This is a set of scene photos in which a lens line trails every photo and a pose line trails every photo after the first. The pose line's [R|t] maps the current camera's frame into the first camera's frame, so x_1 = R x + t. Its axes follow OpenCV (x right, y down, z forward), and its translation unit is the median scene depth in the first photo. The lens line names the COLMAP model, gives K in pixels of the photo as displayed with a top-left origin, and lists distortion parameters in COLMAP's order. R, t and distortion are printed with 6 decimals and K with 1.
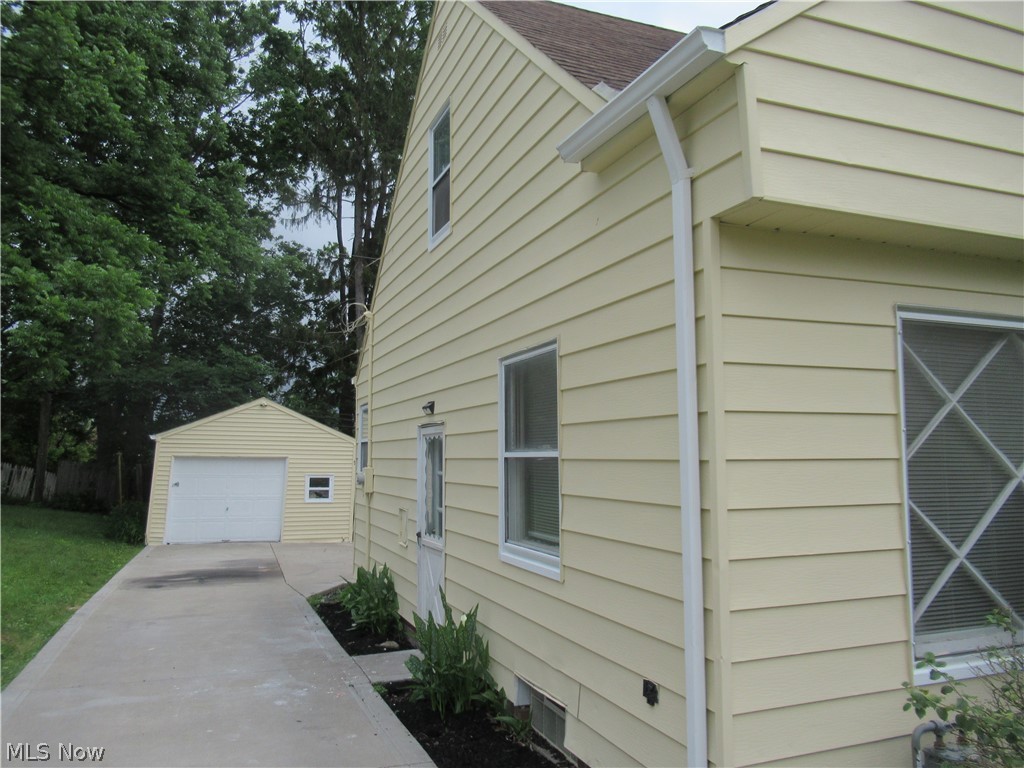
lens RADIAL K [[753.2, 0, 512.0], [0, 753.2, 384.0], [0, 0, 1]] dist [-0.007193, -0.000529]
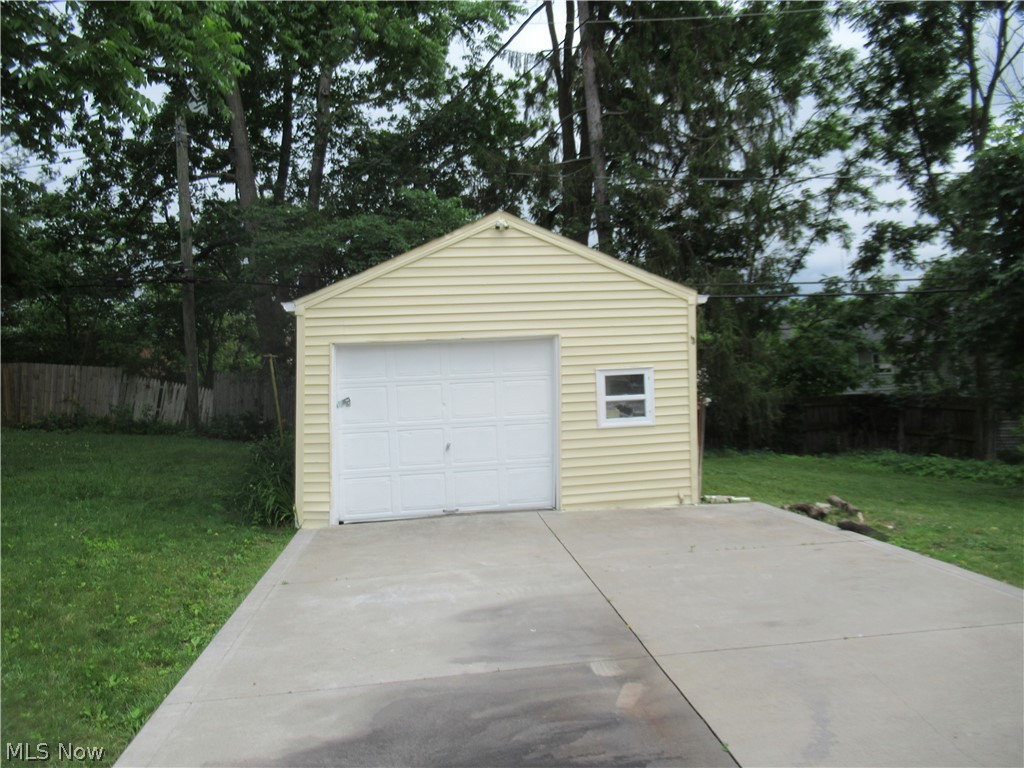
lens RADIAL K [[753.2, 0, 512.0], [0, 753.2, 384.0], [0, 0, 1]] dist [-0.007193, -0.000529]
pose [[0.971450, -0.045457, -0.232851, -0.214025], [0.075912, 0.989431, 0.123548, 0.065926], [0.224773, -0.137697, 0.964633, 0.523384]]
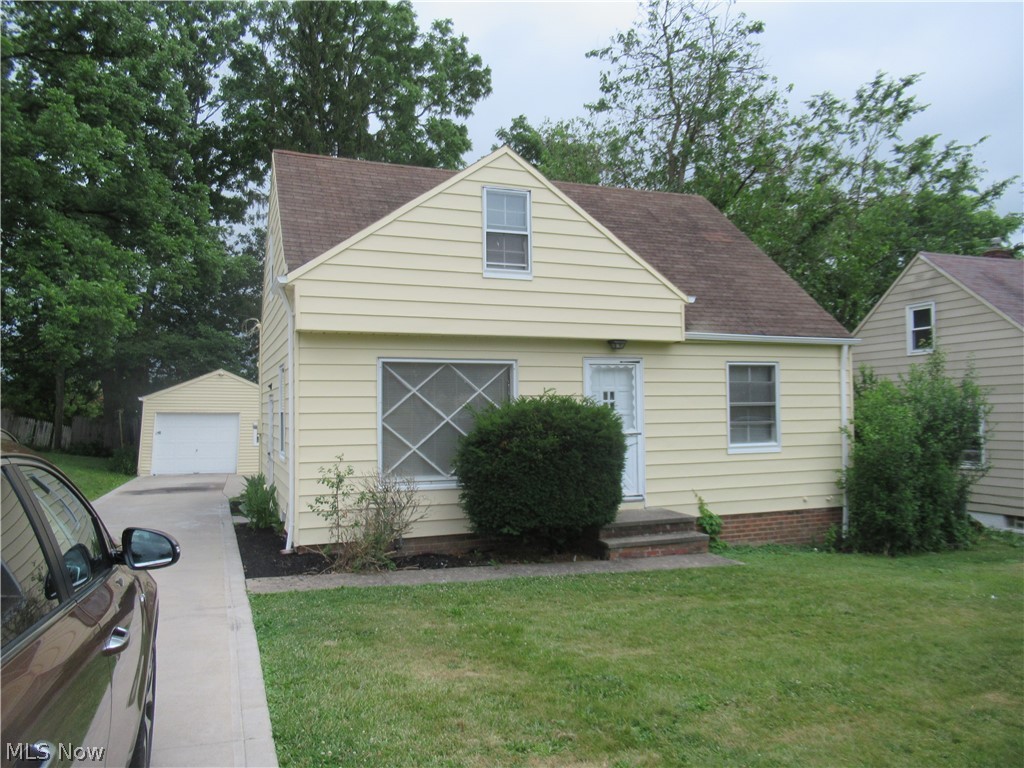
lens RADIAL K [[775.2, 0, 512.0], [0, 775.2, 384.0], [0, 0, 1]] dist [-0.004132, 0.001156]
pose [[0.999760, -0.004627, -0.021393, 0.223773], [0.005924, 0.998123, 0.060947, -0.037172], [0.021071, -0.061059, 0.997912, -0.386184]]
